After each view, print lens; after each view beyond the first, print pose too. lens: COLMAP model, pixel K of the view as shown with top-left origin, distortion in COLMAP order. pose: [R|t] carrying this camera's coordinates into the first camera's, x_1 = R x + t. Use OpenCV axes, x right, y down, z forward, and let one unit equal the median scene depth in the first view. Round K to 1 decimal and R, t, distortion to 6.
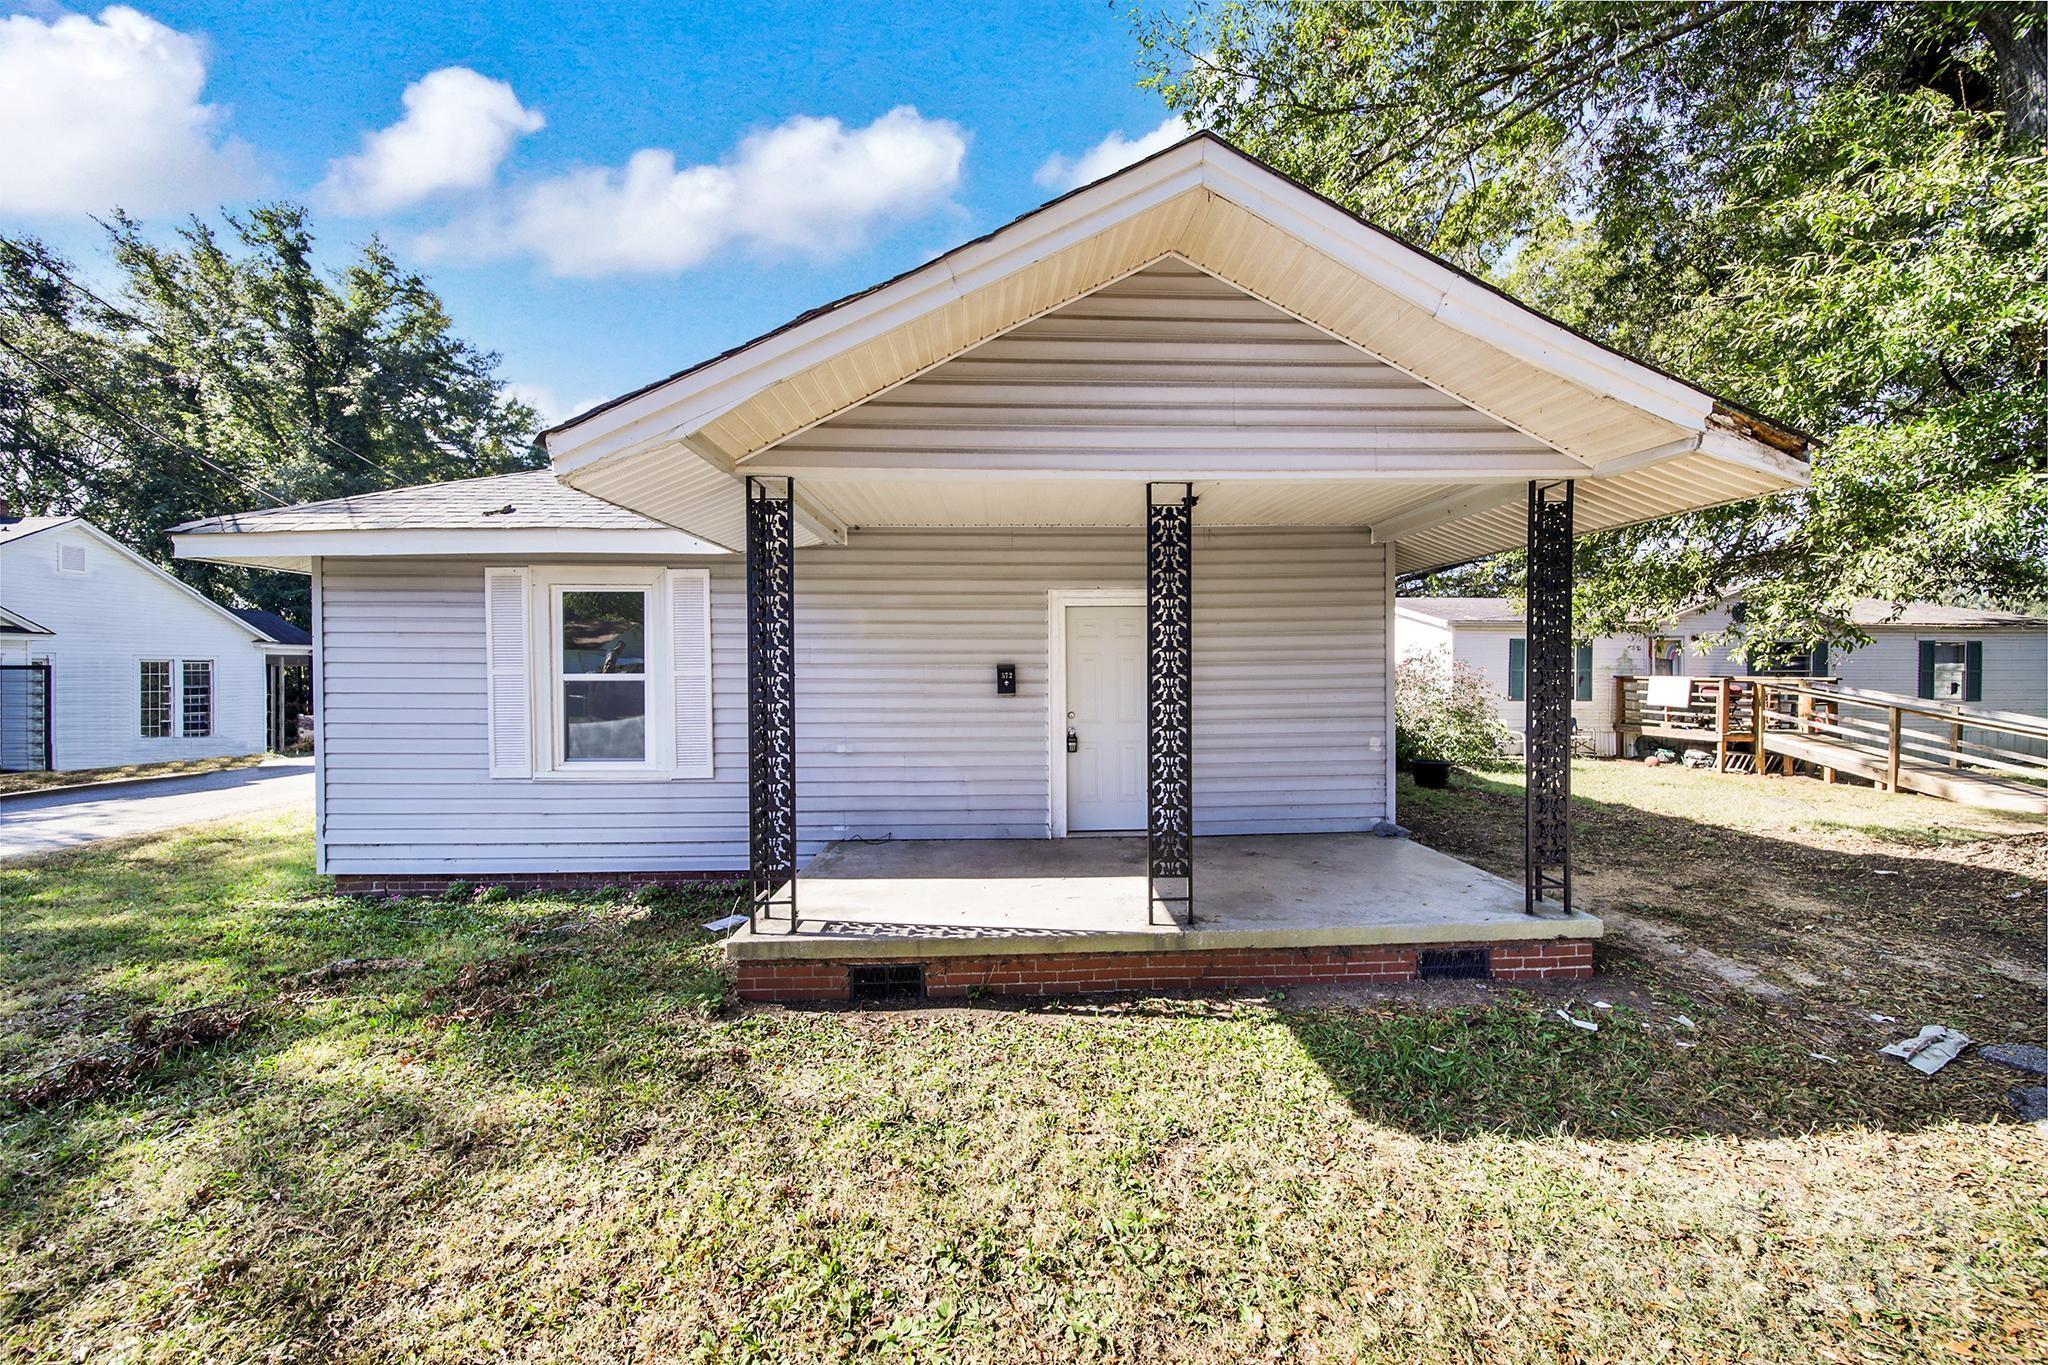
lens RADIAL K [[718.8, 0, 1024.0], [0, 718.8, 682.5], [0, 0, 1]] dist [-0.000728, -0.001756]
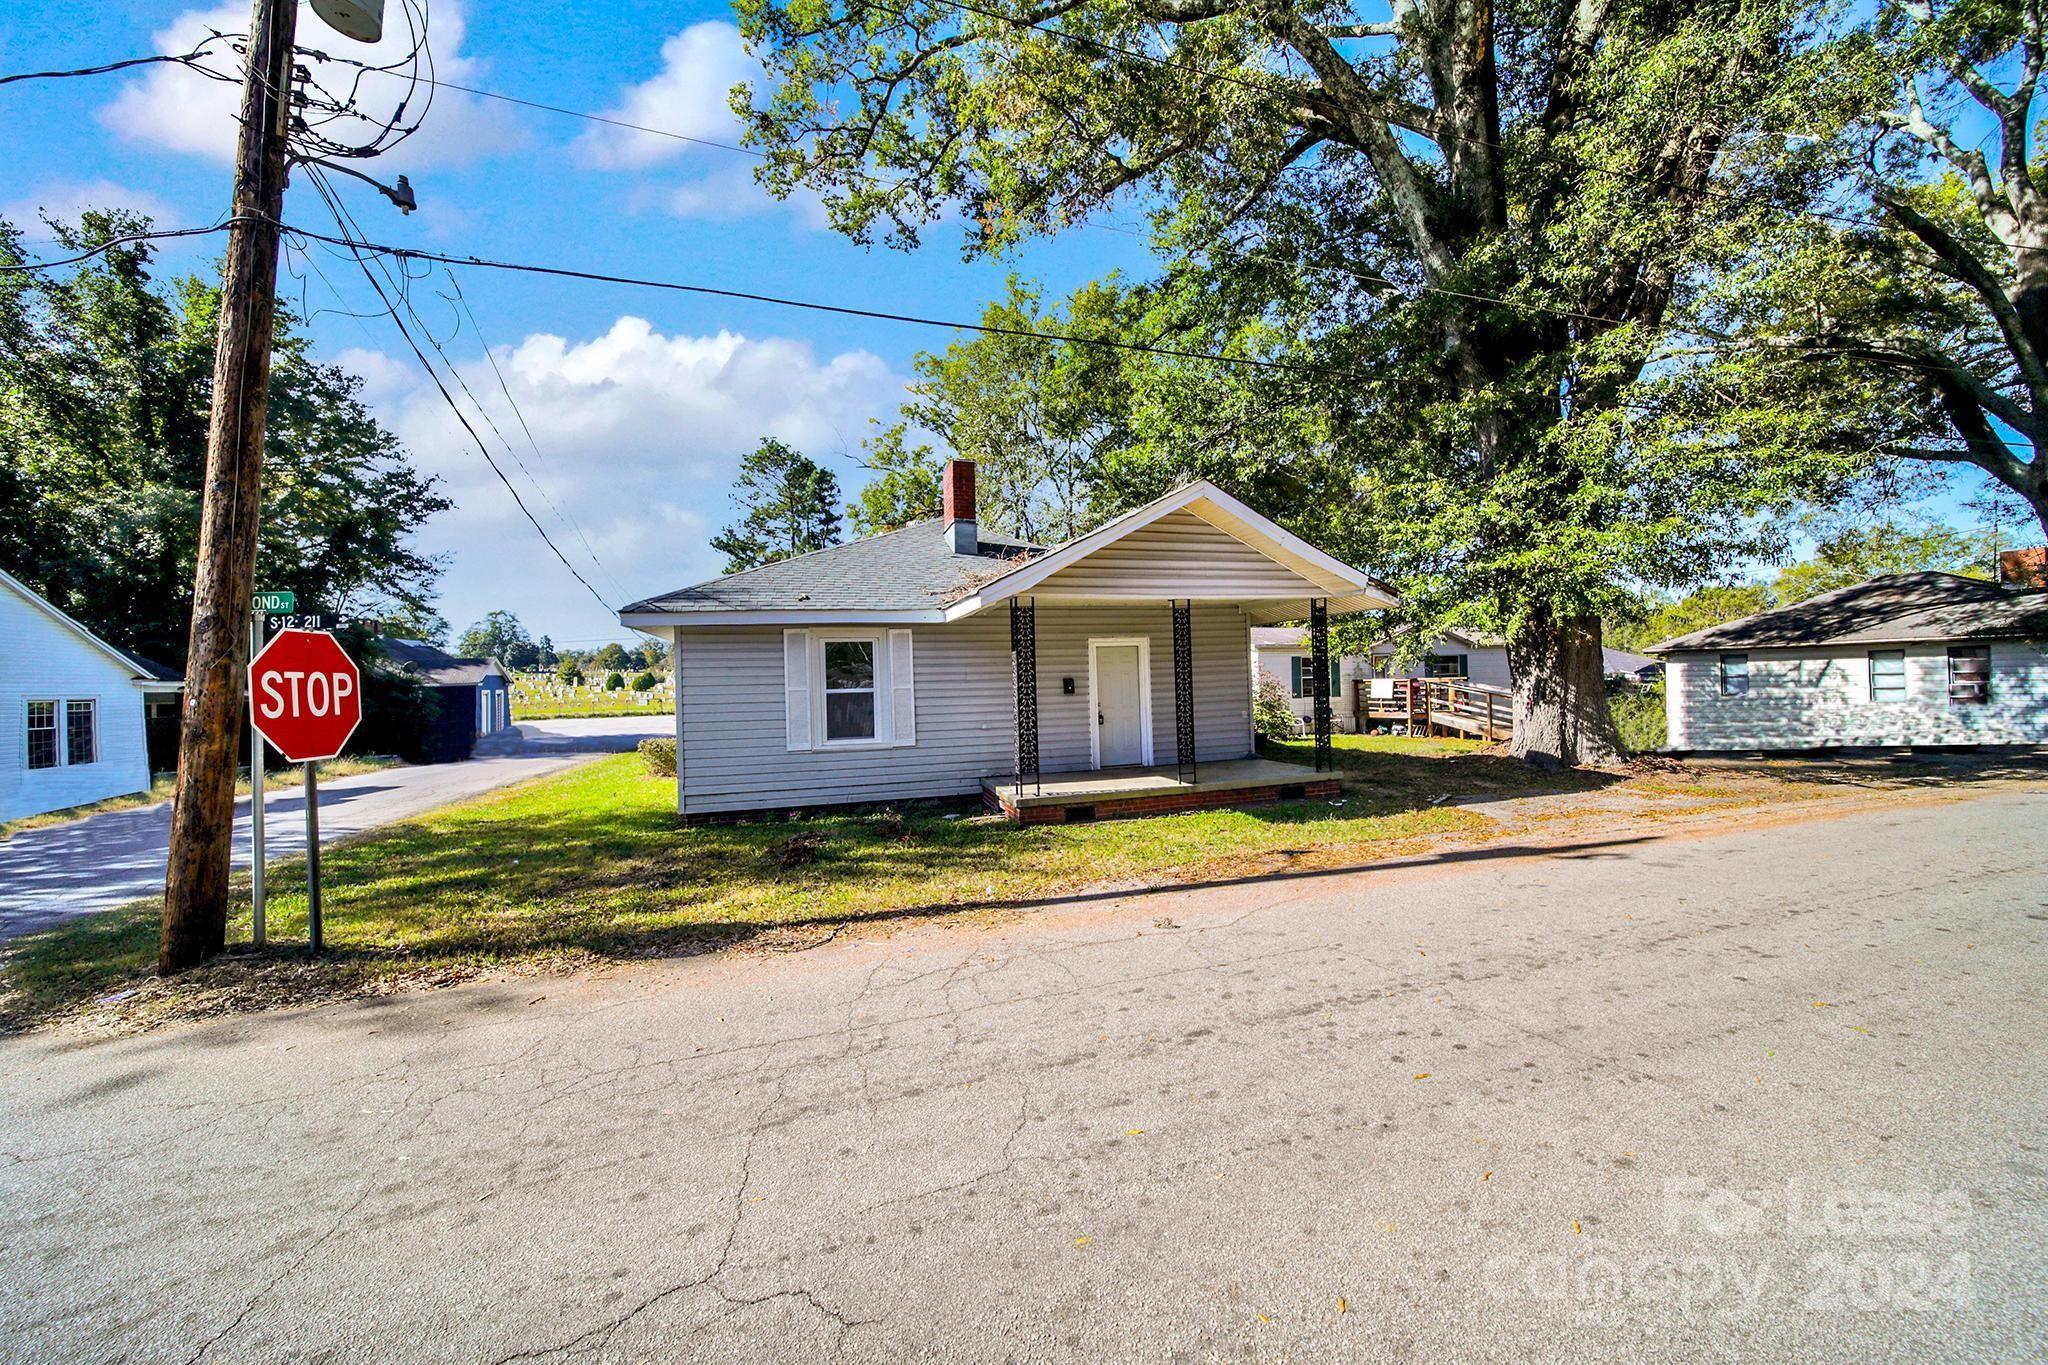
lens RADIAL K [[714.8, 0, 1028.3], [0, 714.8, 684.1], [0, 0, 1]] dist [-0.000569, -0.001396]
pose [[0.967360, -0.025363, 0.252135, -0.265025], [0.031721, 0.999272, -0.021181, 0.011749], [-0.251414, 0.028488, 0.967460, -0.345693]]
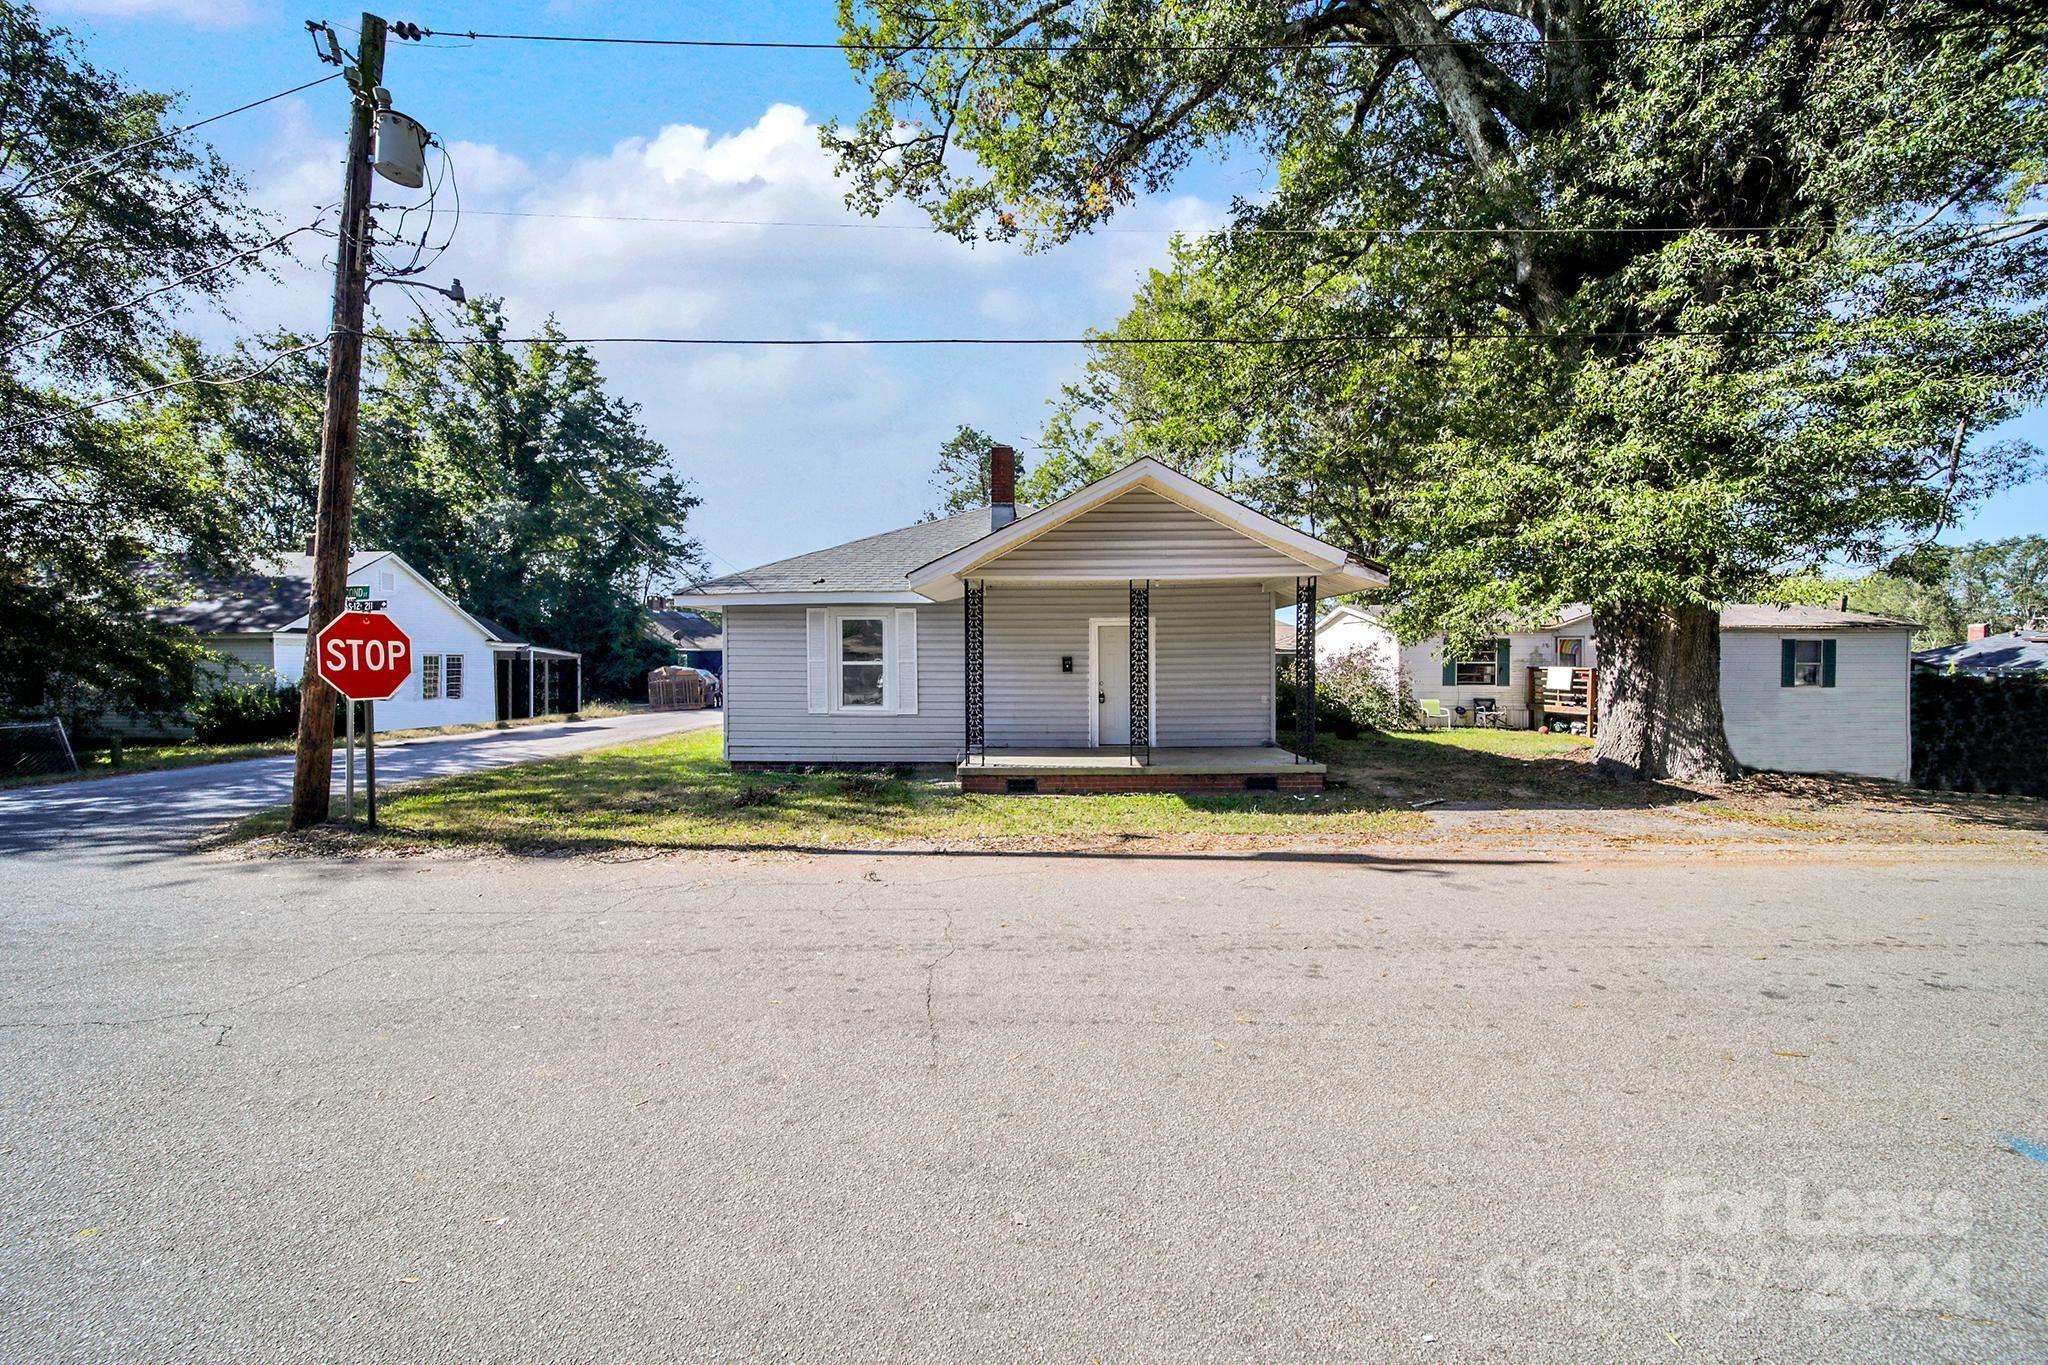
lens RADIAL K [[714.8, 0, 1028.3], [0, 714.8, 684.1], [0, 0, 1]] dist [-0.000569, -0.001396]
pose [[0.998276, 0.001855, -0.058658, -0.007075], [-0.001319, 0.999957, 0.009169, 0.013720], [0.058672, -0.009076, 0.998236, -0.407777]]
